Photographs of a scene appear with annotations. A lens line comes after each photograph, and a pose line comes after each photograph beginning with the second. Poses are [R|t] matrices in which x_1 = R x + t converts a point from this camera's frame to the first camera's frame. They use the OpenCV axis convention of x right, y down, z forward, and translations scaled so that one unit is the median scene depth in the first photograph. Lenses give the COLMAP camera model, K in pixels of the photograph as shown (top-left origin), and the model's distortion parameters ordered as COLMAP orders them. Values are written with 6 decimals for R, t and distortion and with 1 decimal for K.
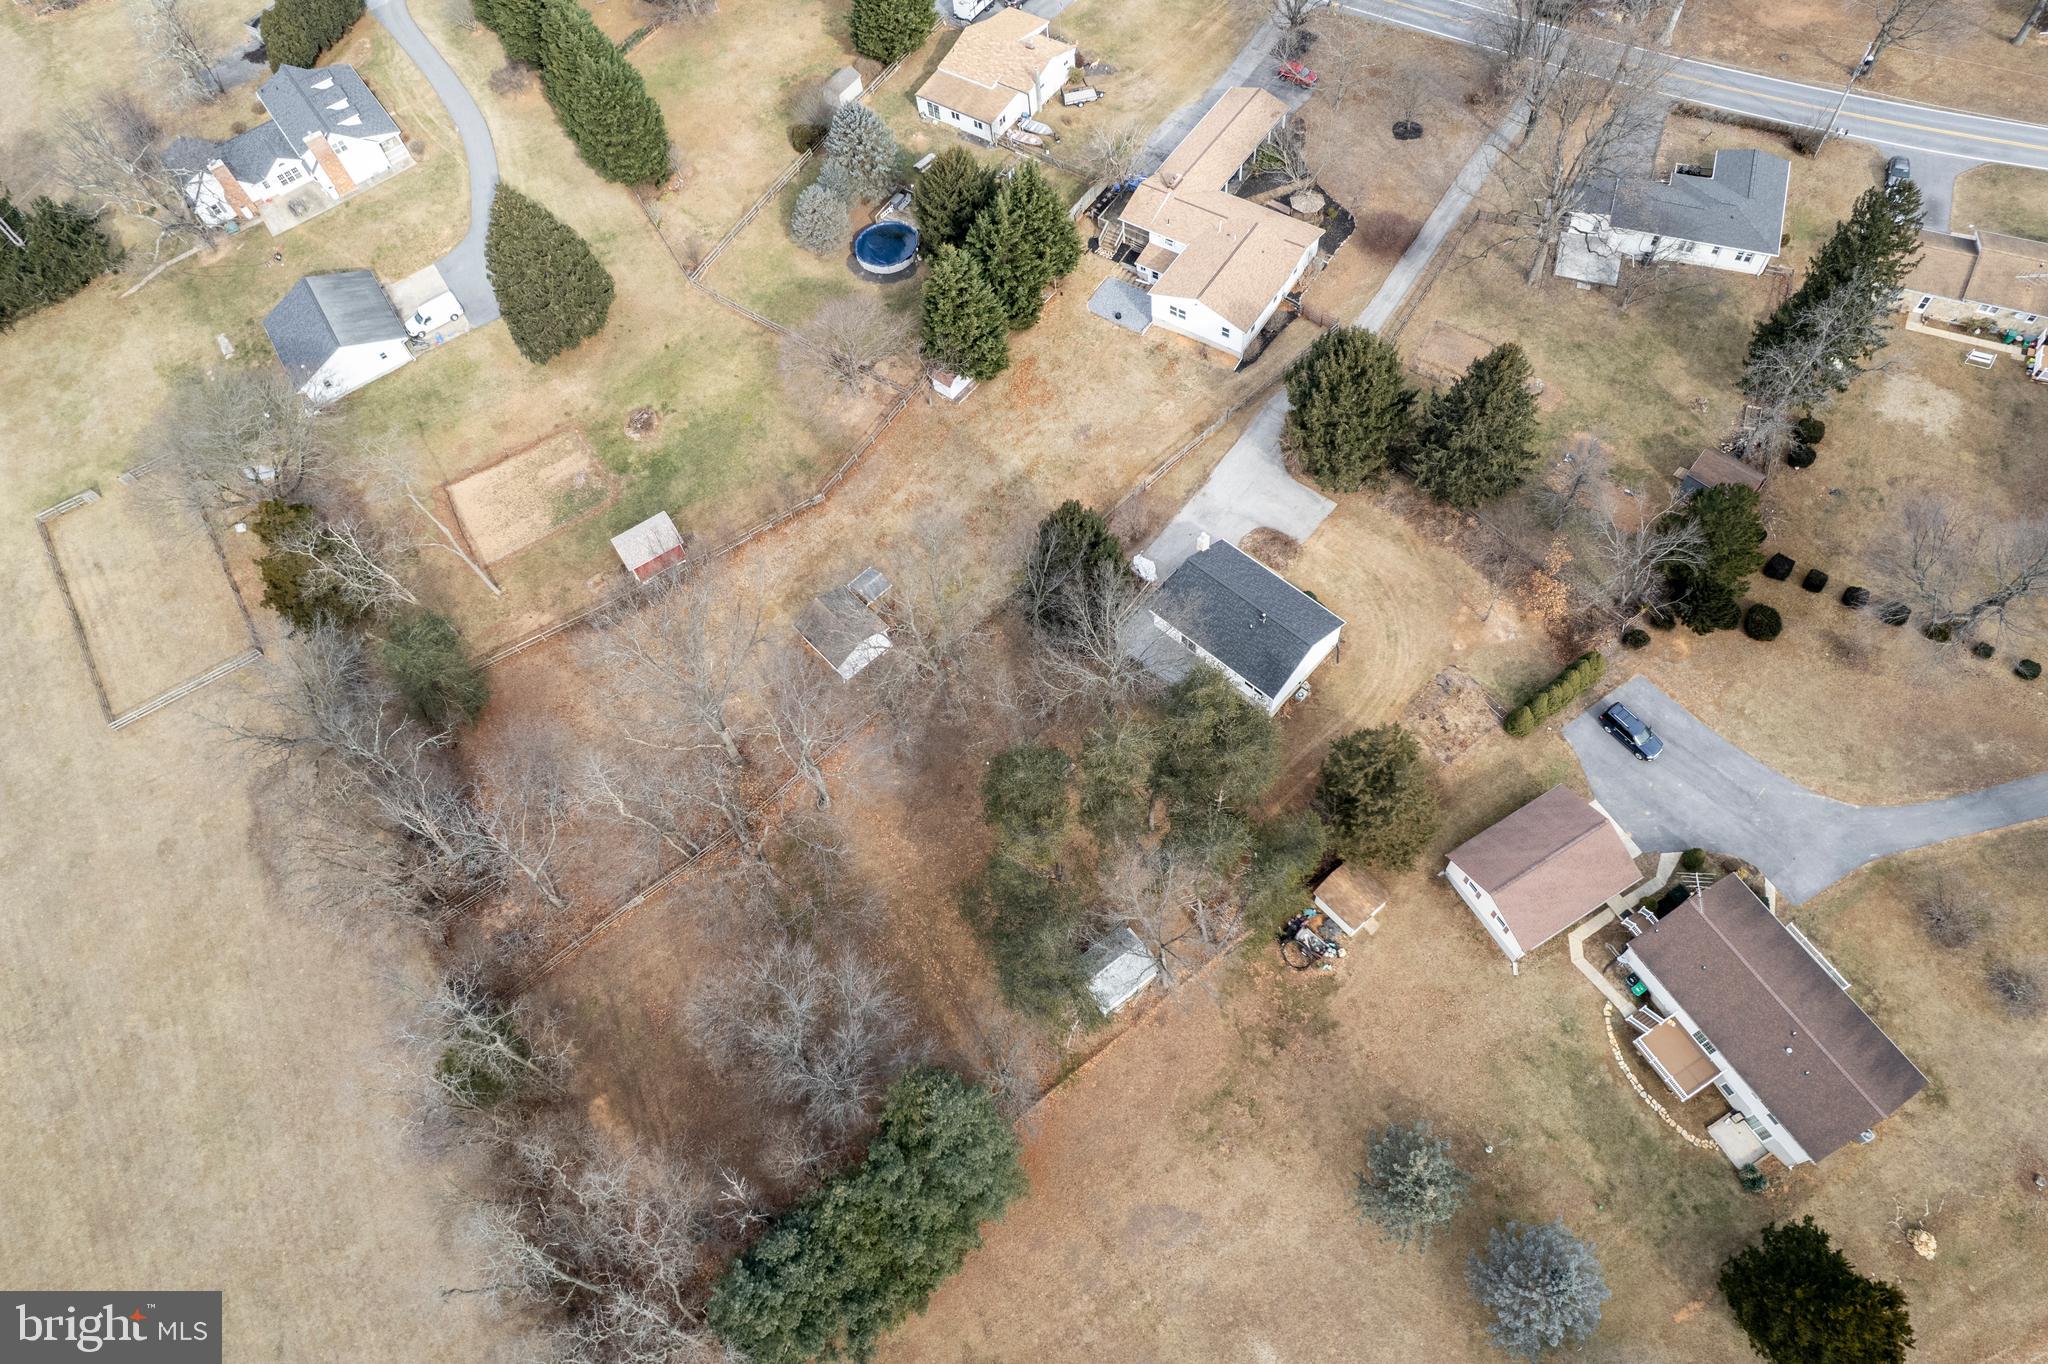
lens RADIAL K [[1310.2, 0, 1024.0], [0, 1310.2, 682.0], [0, 0, 1]] dist [-0.078865, 0.074249]
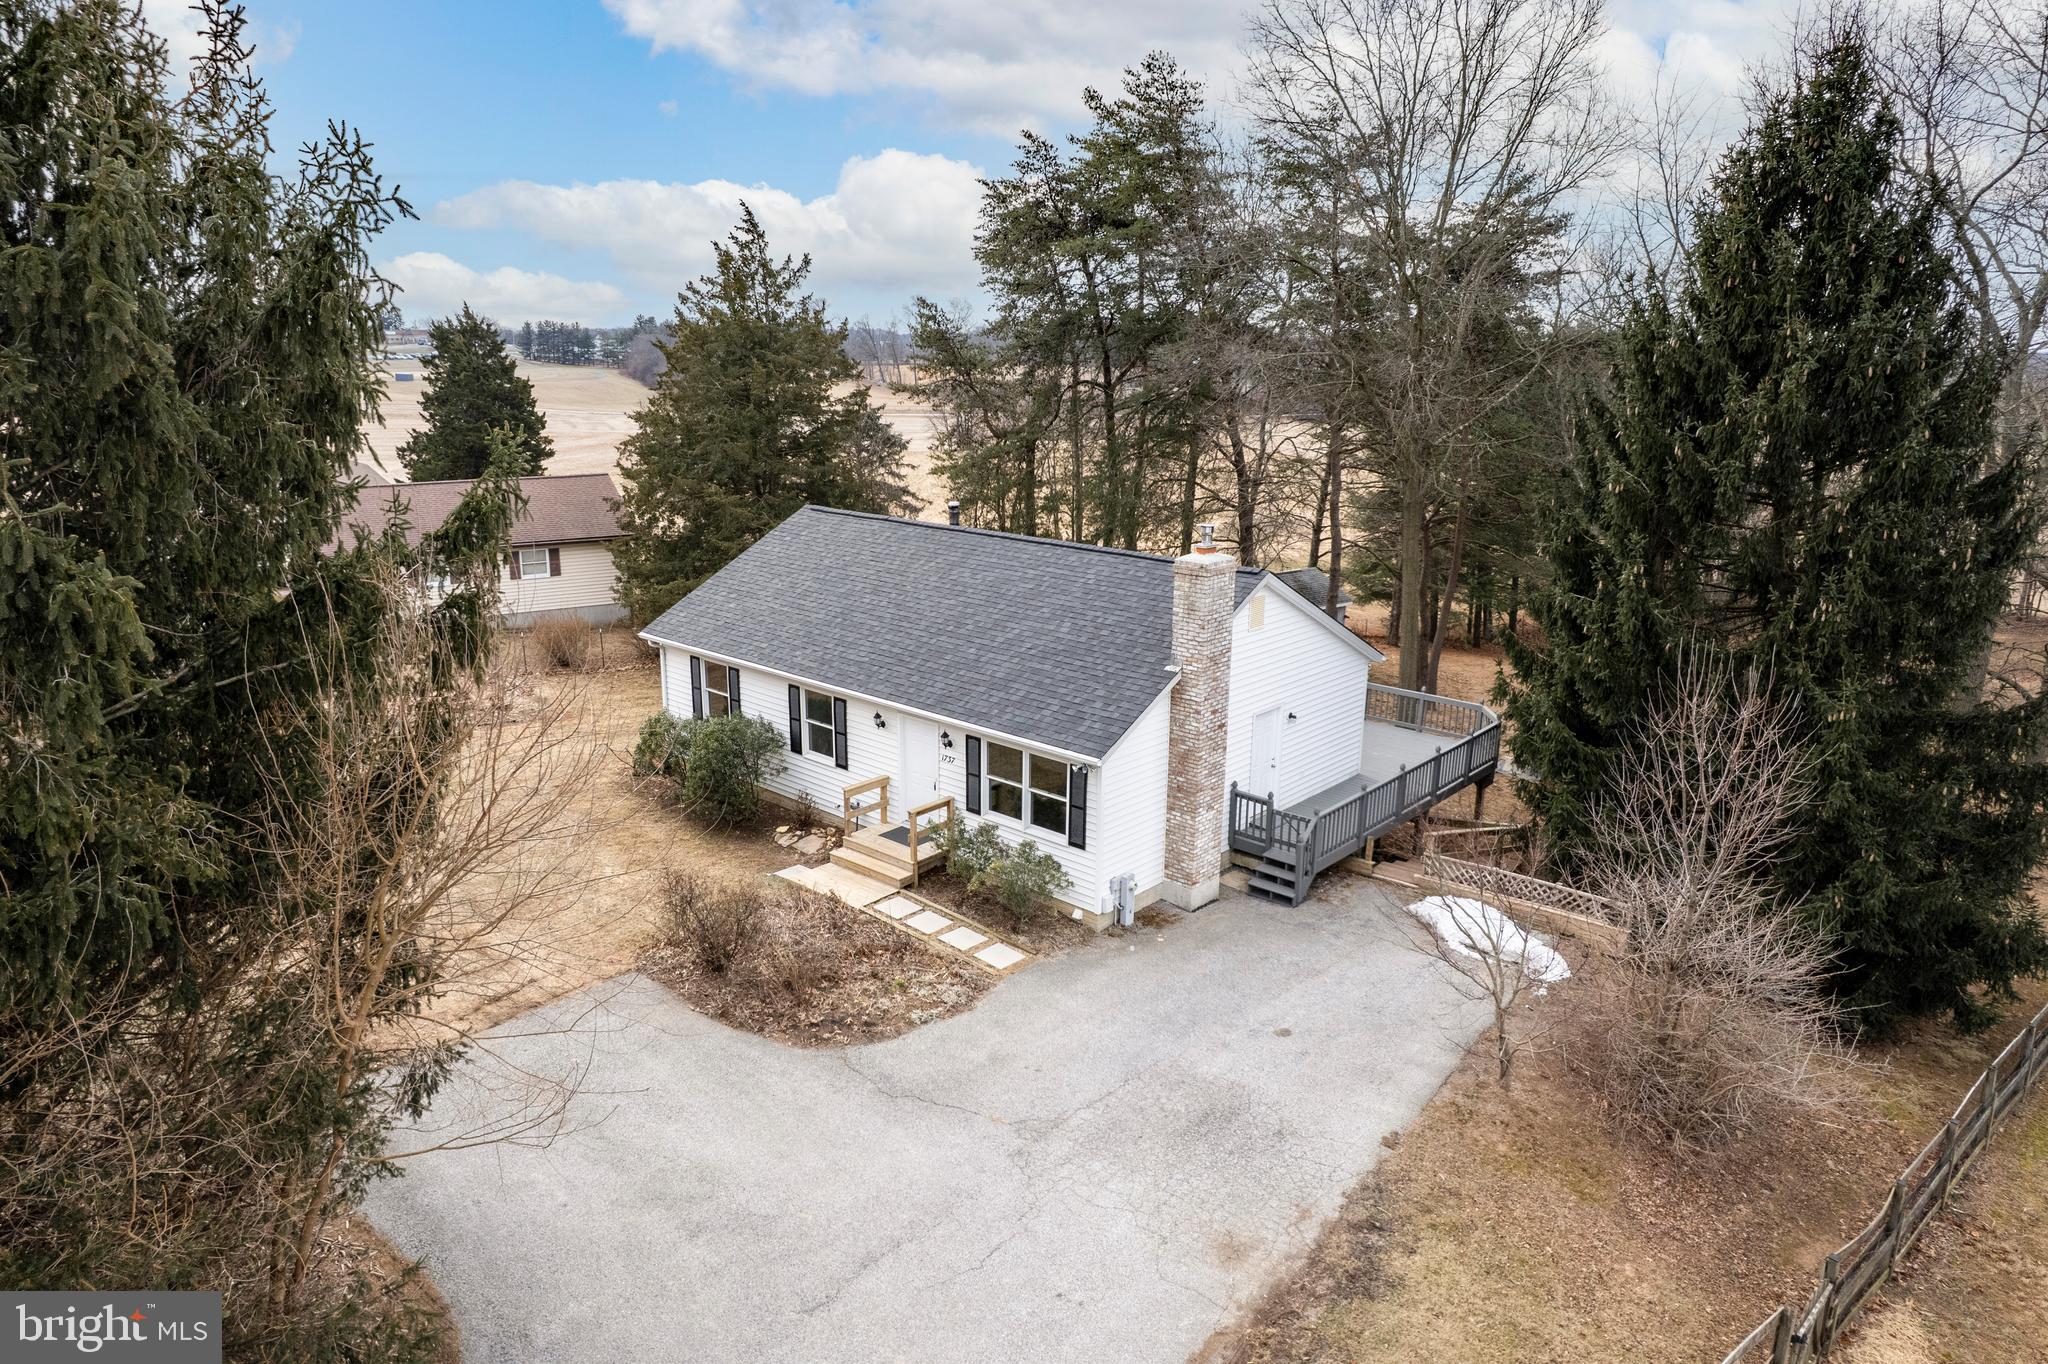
lens RADIAL K [[1310.2, 0, 1024.0], [0, 1310.2, 682.0], [0, 0, 1]] dist [-0.078865, 0.074249]
pose [[-0.996971, 0.077422, -0.007327, 0.153032], [0.012209, 0.248871, 0.968460, -0.270735], [0.076804, 0.965437, -0.249063, 0.972393]]
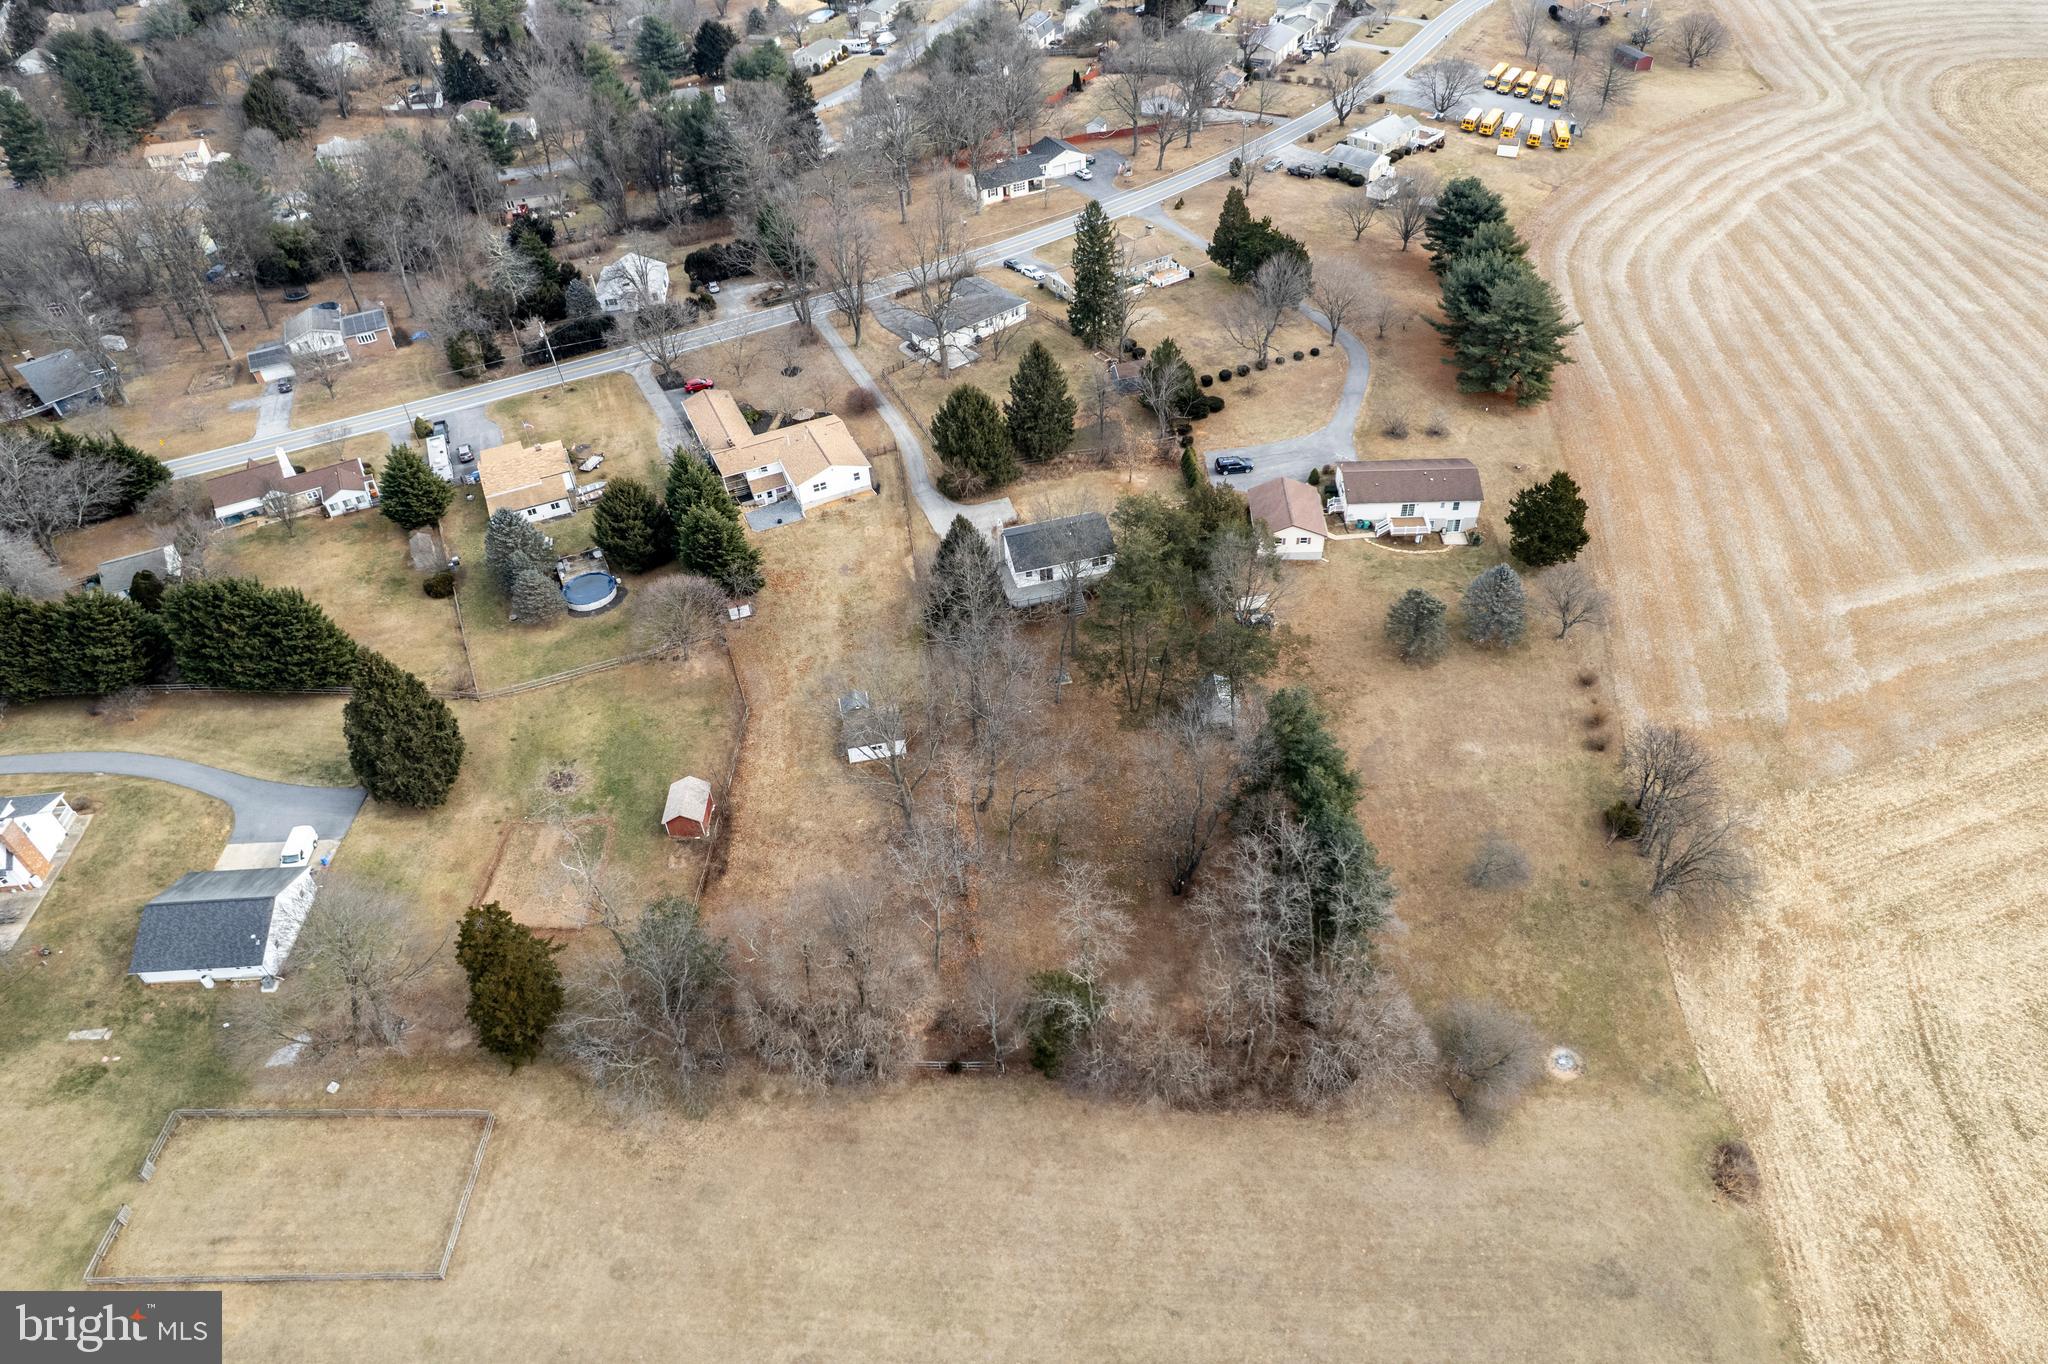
lens RADIAL K [[1324.1, 0, 1024.0], [0, 1324.1, 682.0], [0, 0, 1]] dist [-0.079872, 0.072630]
pose [[0.524765, -0.521192, 0.673038, -0.873587], [0.745773, 0.662690, -0.068297, 0.121689], [-0.410420, 0.537773, 0.736448, -0.022619]]
